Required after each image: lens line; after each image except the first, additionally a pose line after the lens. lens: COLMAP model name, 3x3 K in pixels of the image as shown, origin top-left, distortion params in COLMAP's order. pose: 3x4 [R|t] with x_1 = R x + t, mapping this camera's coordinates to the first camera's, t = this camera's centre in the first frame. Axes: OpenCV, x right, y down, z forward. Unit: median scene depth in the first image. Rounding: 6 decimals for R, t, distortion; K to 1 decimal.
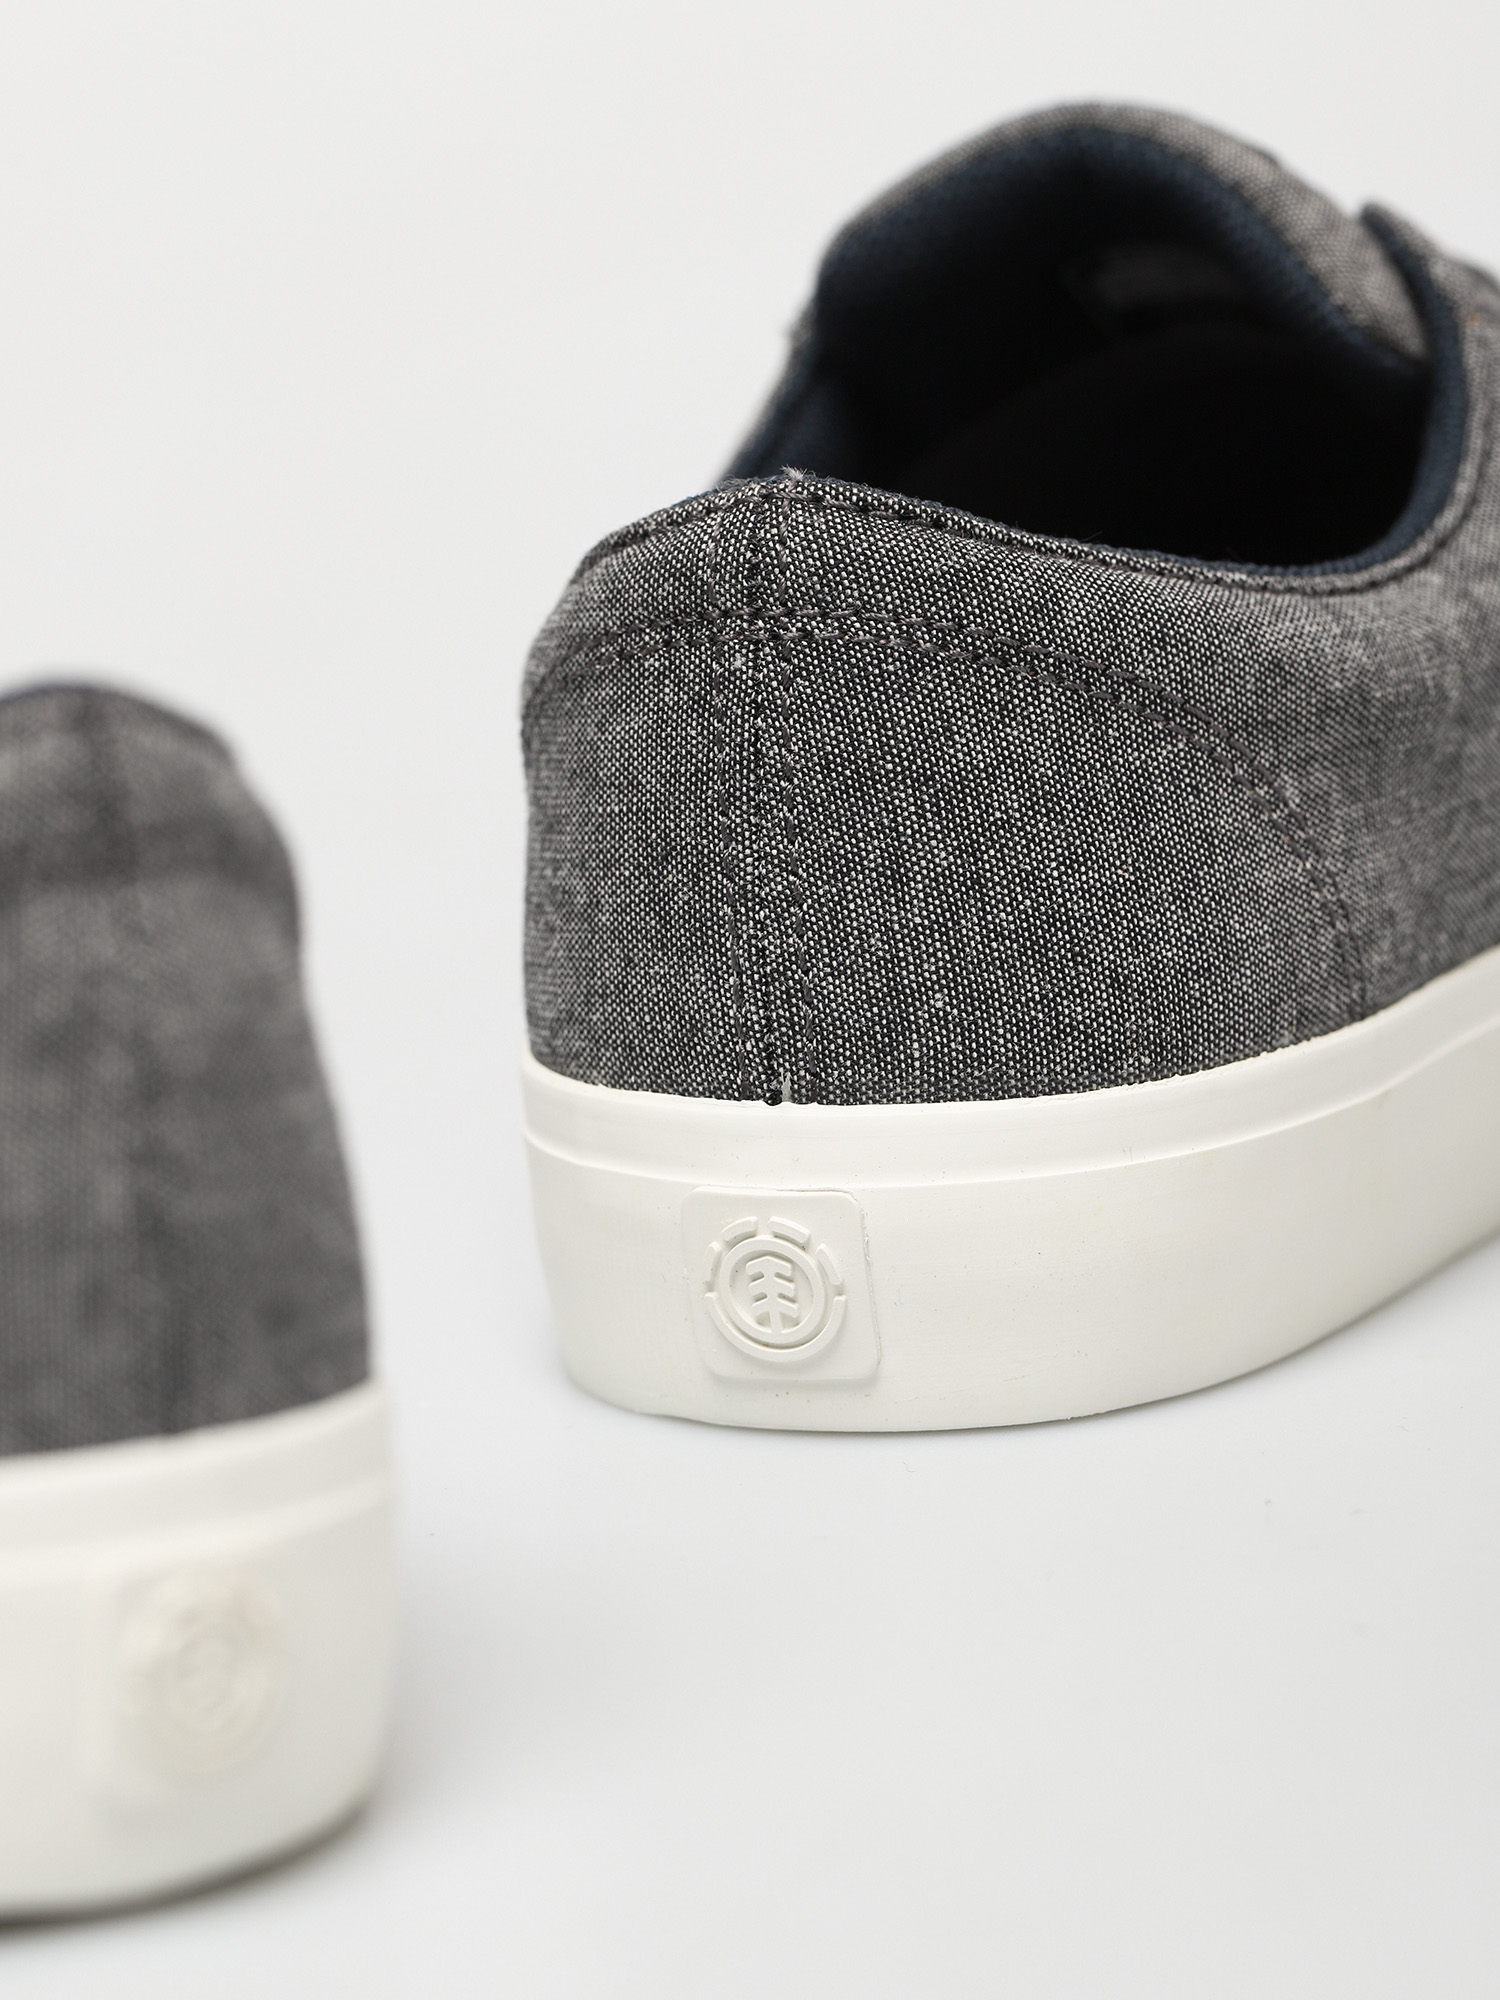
lens RADIAL K [[7034.5, 0, 750.0], [0, 7034.5, 1000.0], [0, 0, 1]] dist [-0.053611, 3.203891]
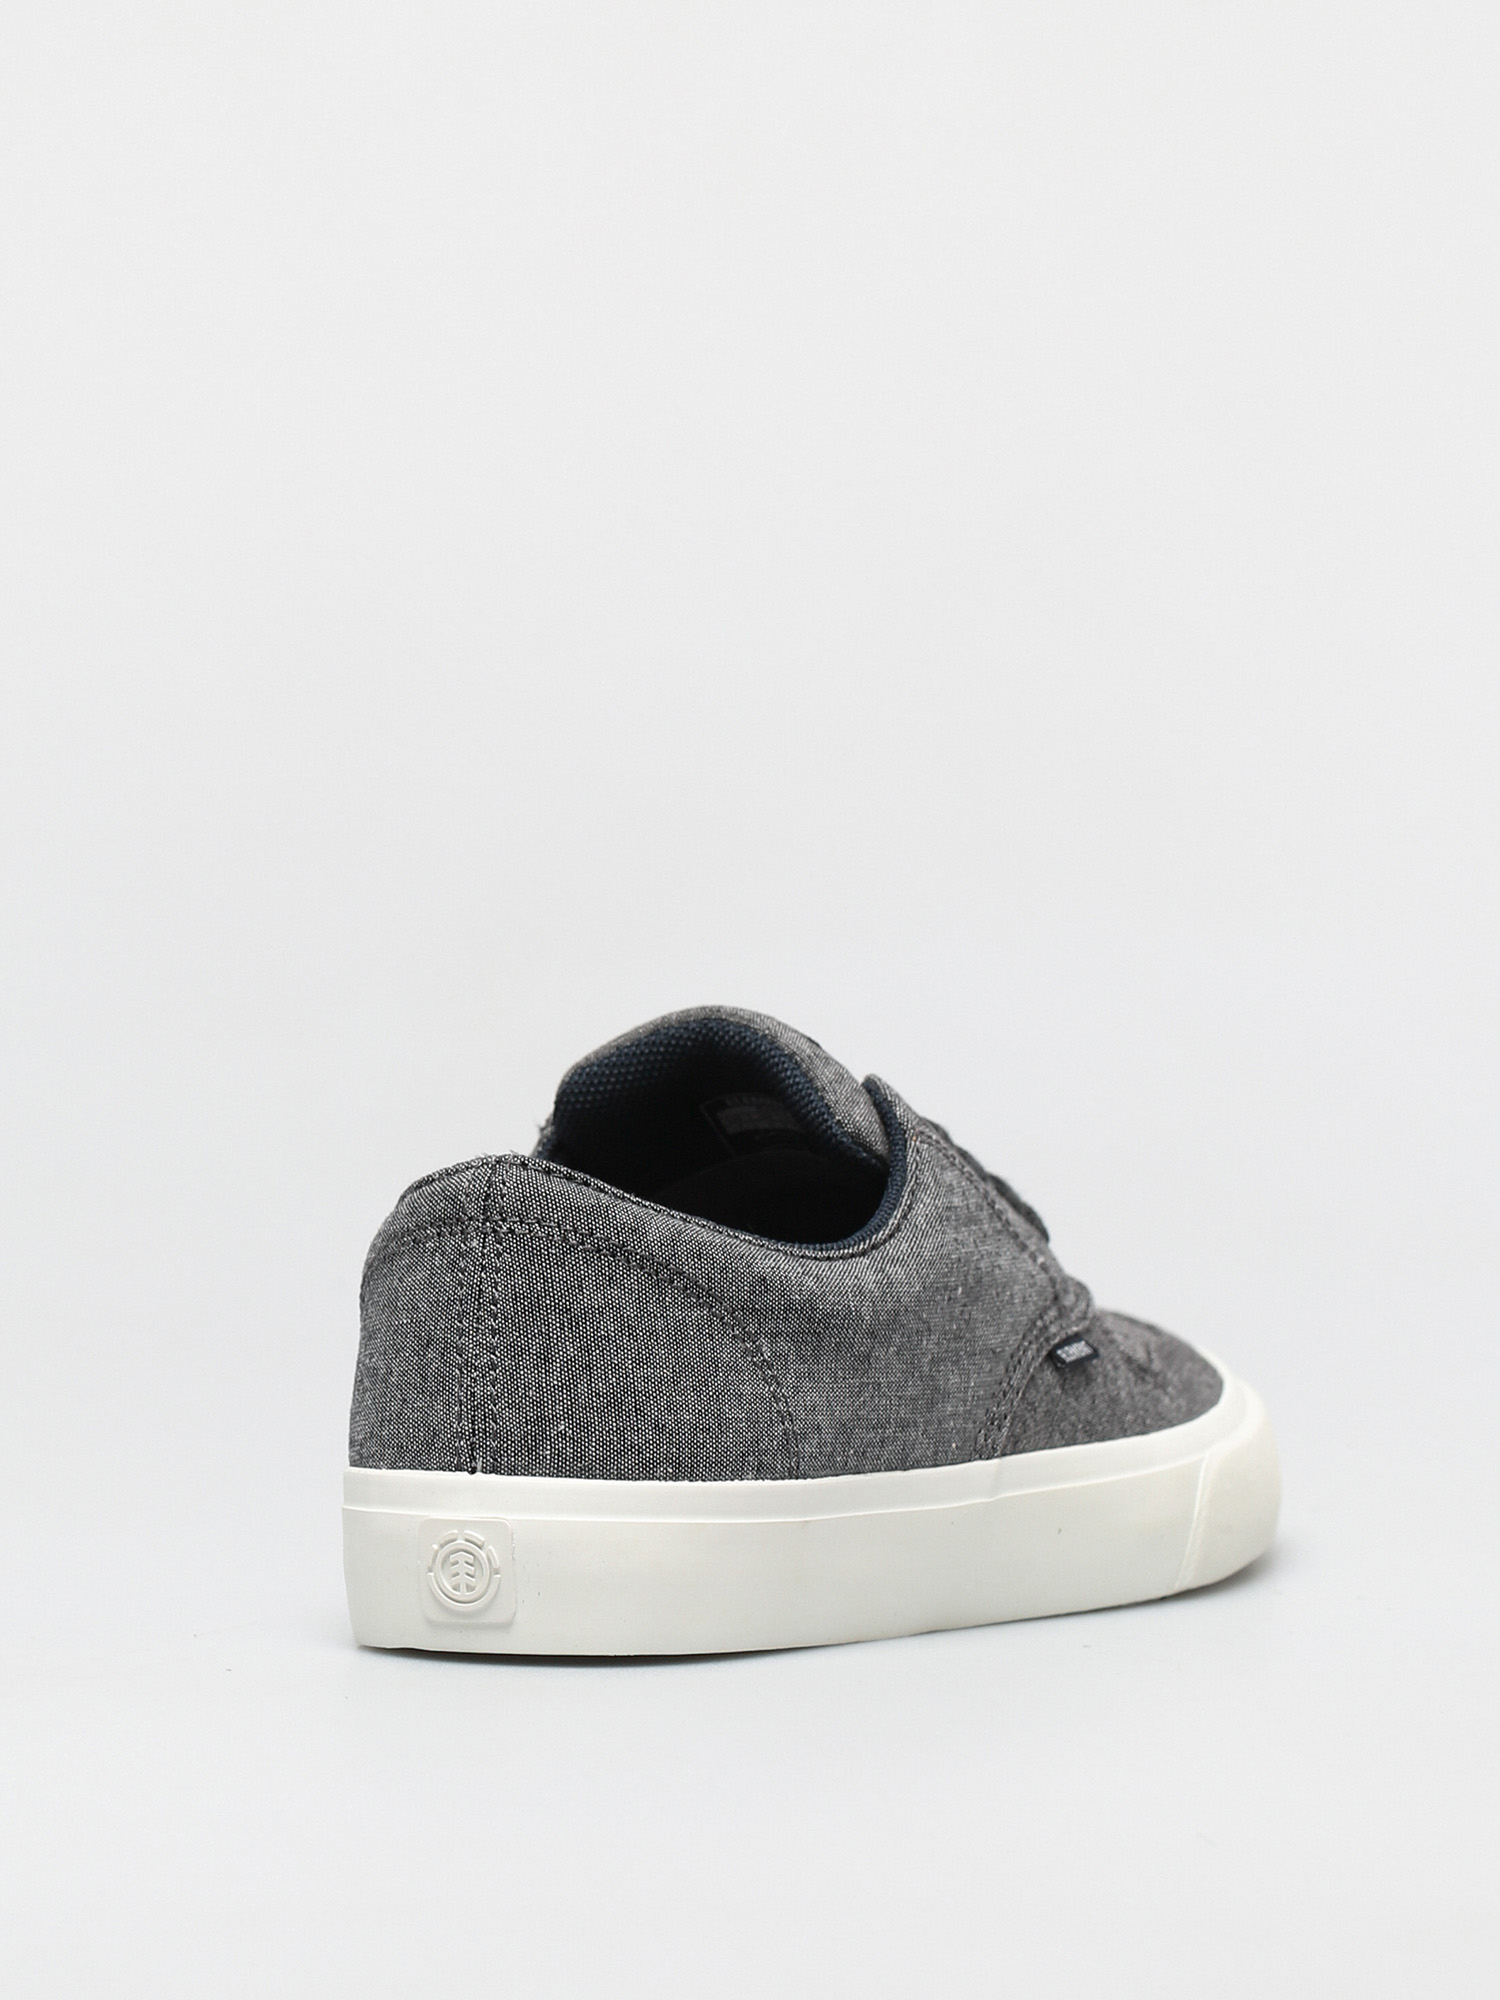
lens RADIAL K [[7034.5, 0, 750.0], [0, 7034.5, 1000.0], [0, 0, 1]] dist [-0.053611, 3.203891]
pose [[0.996273, 0.086143, 0.004337, 0.058188], [-0.084196, 0.982214, -0.167827, 0.199099], [-0.018717, 0.166836, 0.985807, -0.885510]]
